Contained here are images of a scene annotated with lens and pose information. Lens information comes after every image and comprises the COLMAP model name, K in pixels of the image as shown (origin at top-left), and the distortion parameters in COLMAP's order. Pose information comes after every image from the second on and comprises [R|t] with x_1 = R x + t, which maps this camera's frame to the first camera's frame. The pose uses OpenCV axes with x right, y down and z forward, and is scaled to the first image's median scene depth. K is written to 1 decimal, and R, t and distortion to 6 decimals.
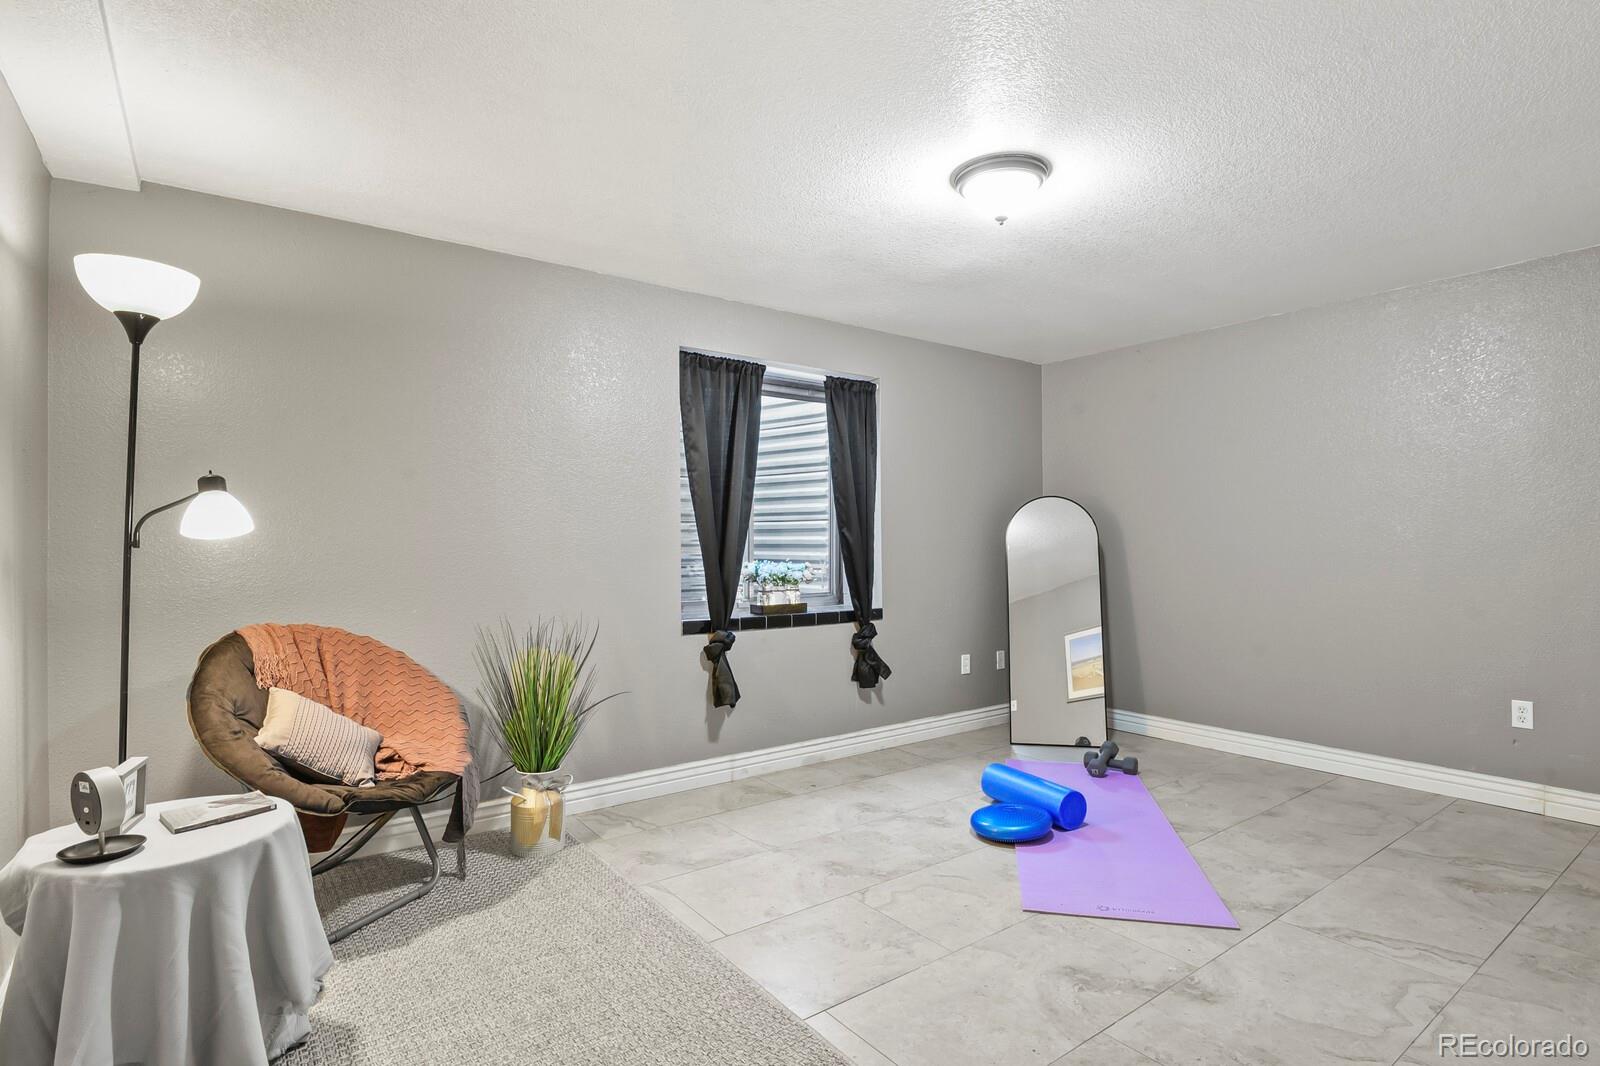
lens RADIAL K [[784.9, 0, 808.2], [0, 784.9, 536.1], [0, 0, 1]] dist [-0.004803, -0.000681]
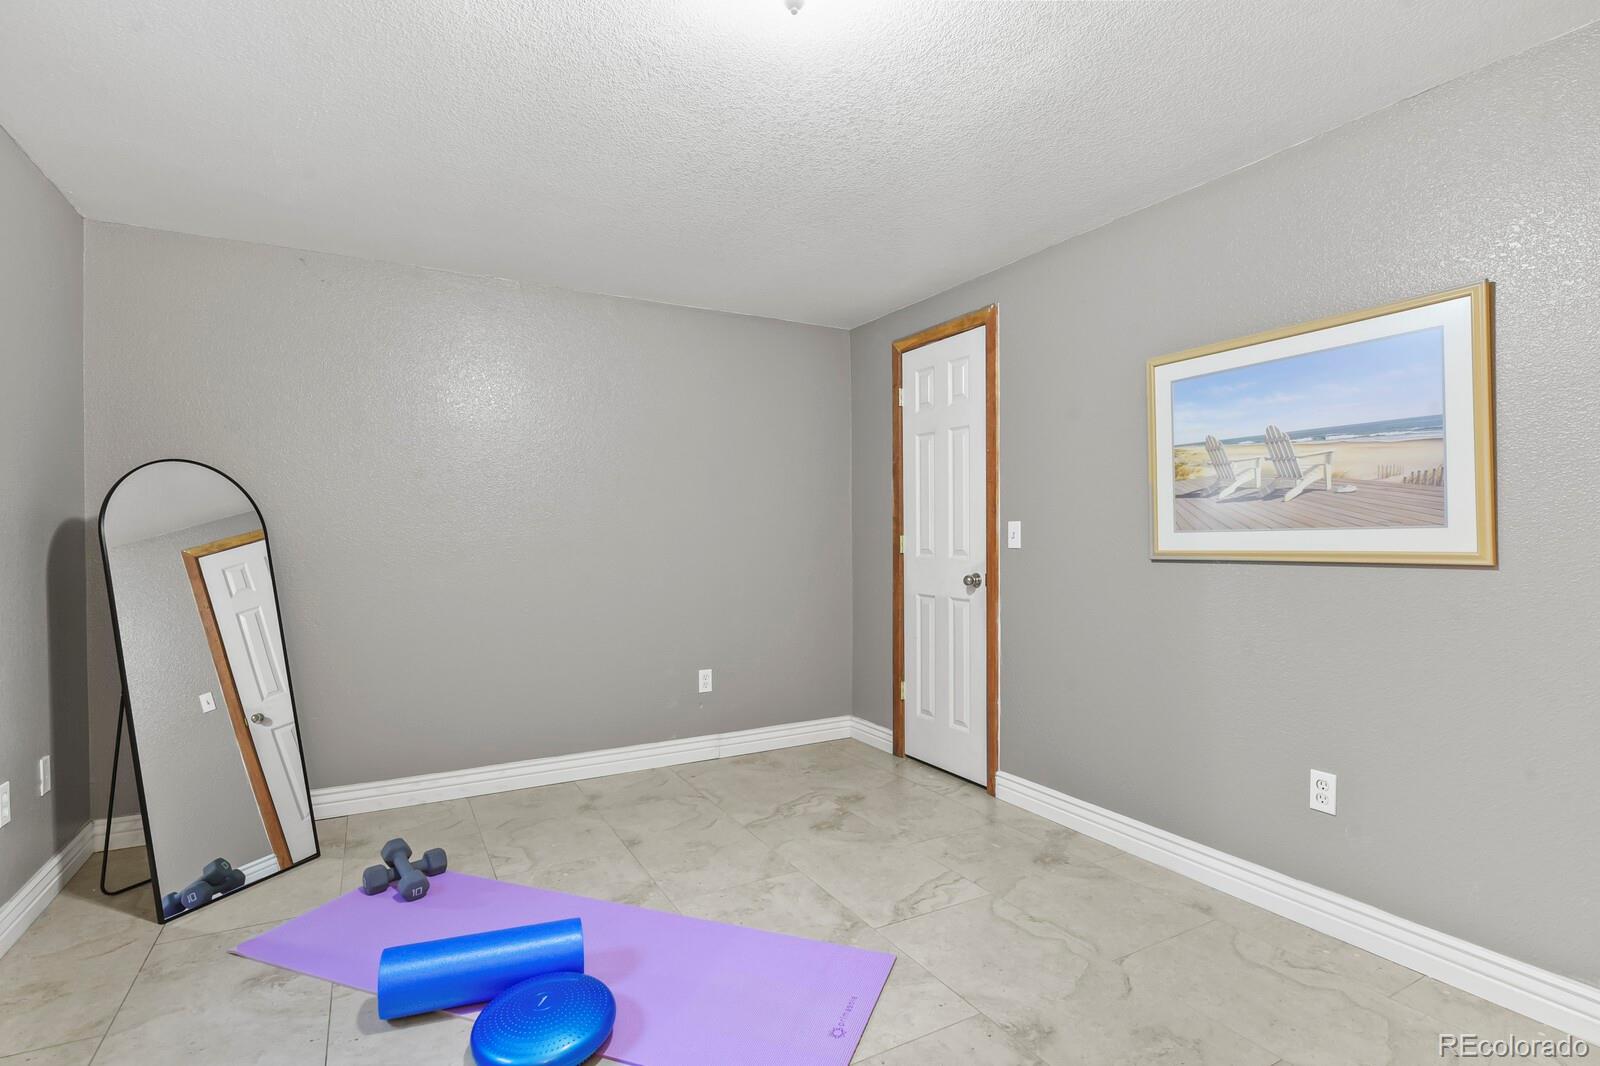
lens RADIAL K [[774.3, 0, 802.6], [0, 774.3, 531.2], [0, 0, 1]] dist [-0.004395, -0.000706]
pose [[0.147644, 0.009115, 0.988998, -0.296230], [-0.005157, 0.999951, -0.008446, 0.005065], [-0.989027, -0.003853, 0.147684, 0.769966]]
